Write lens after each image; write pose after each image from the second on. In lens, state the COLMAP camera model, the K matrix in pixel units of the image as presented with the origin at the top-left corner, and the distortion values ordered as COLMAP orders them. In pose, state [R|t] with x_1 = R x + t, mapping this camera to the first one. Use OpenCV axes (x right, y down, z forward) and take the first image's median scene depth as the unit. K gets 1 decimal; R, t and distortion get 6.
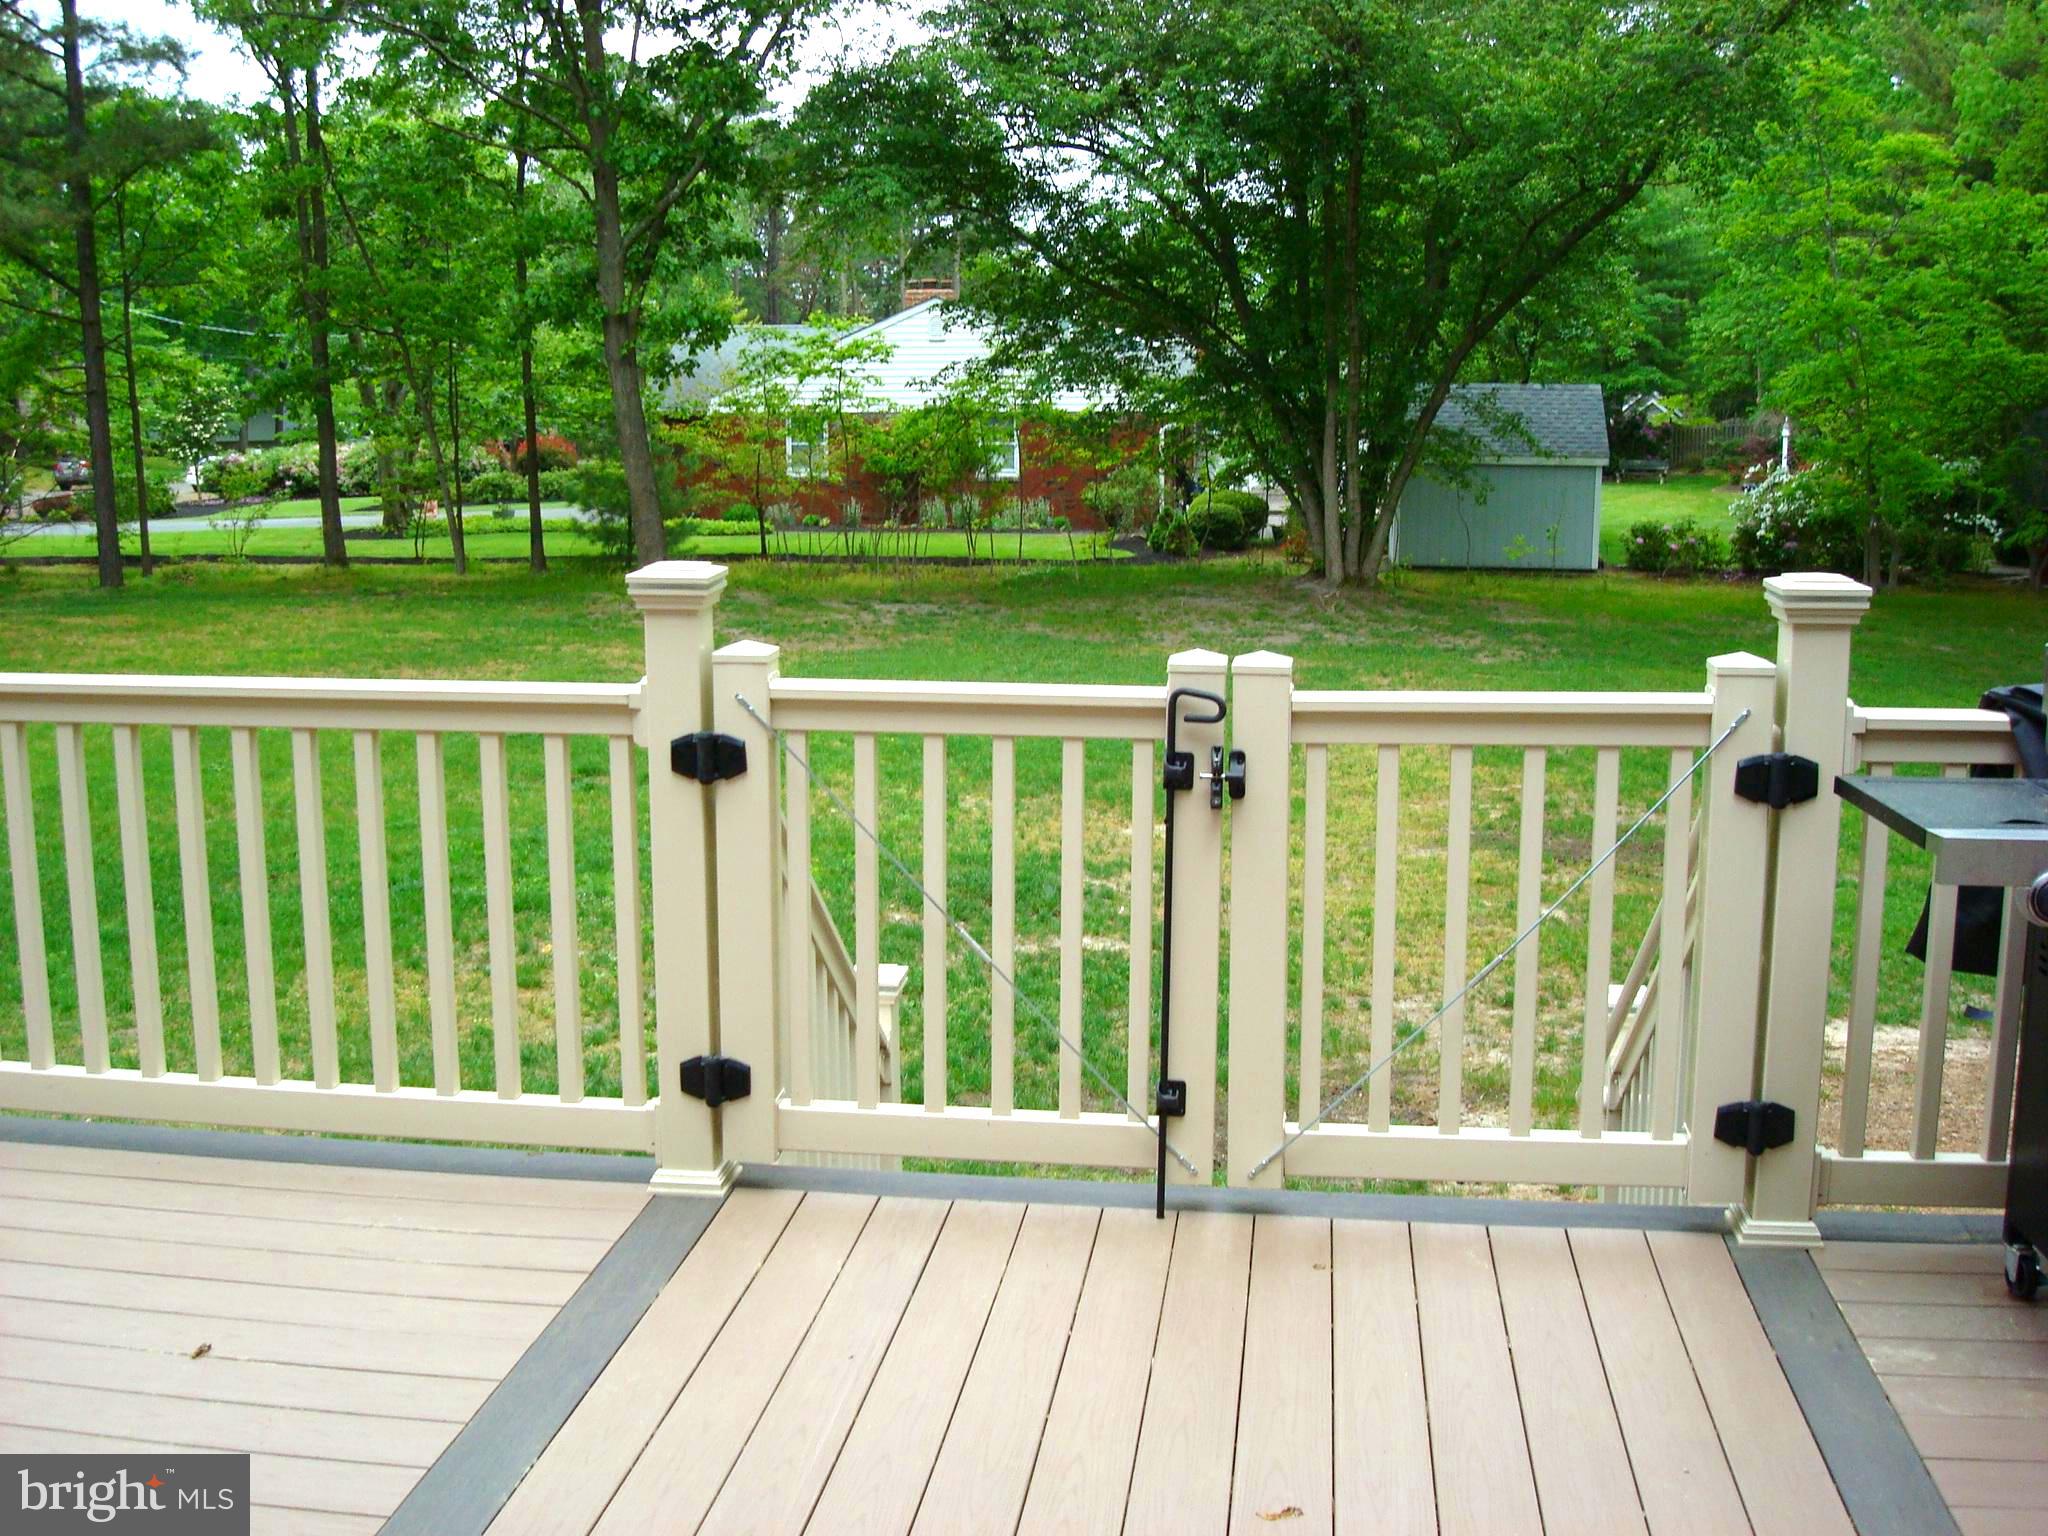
lens RADIAL K [[2137.7, 0, 1022.4], [0, 2137.7, 765.7], [0, 0, 1]] dist [-0.118145, 0.000000]
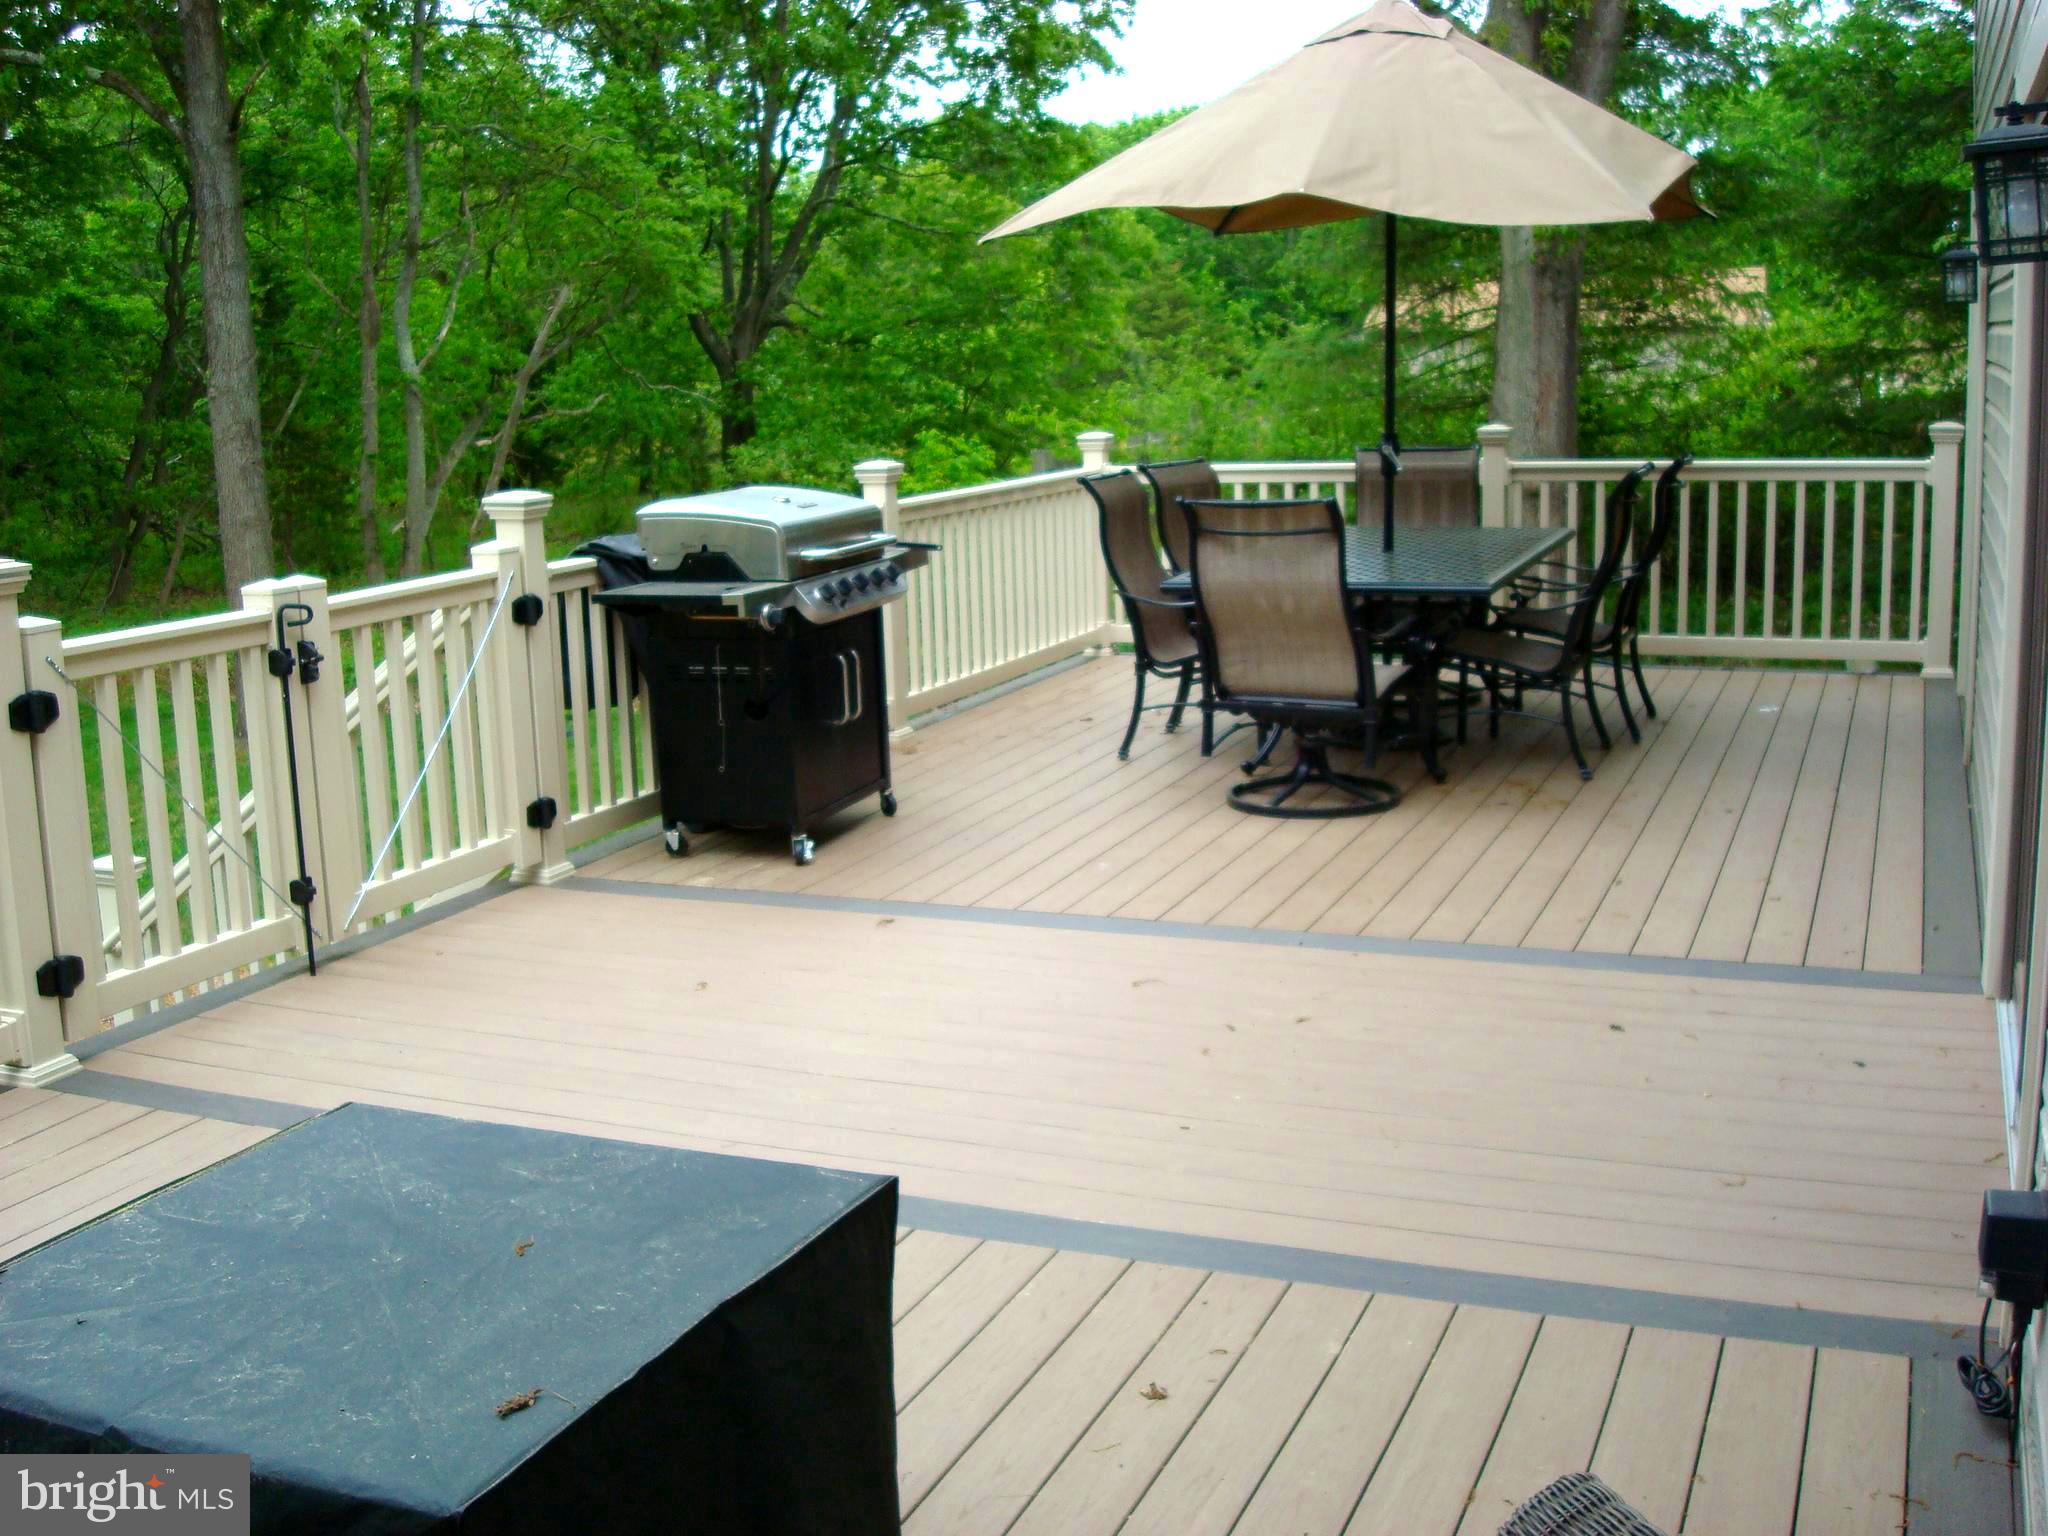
lens RADIAL K [[2137.7, 0, 1022.5], [0, 2137.7, 766.4], [0, 0, 1]] dist [-0.118145, 0.000000]
pose [[0.255583, -0.185212, 0.948880, -1.194793], [0.197637, 0.970760, 0.136249, -0.025045], [-0.946370, 0.152711, 0.284715, 0.125355]]
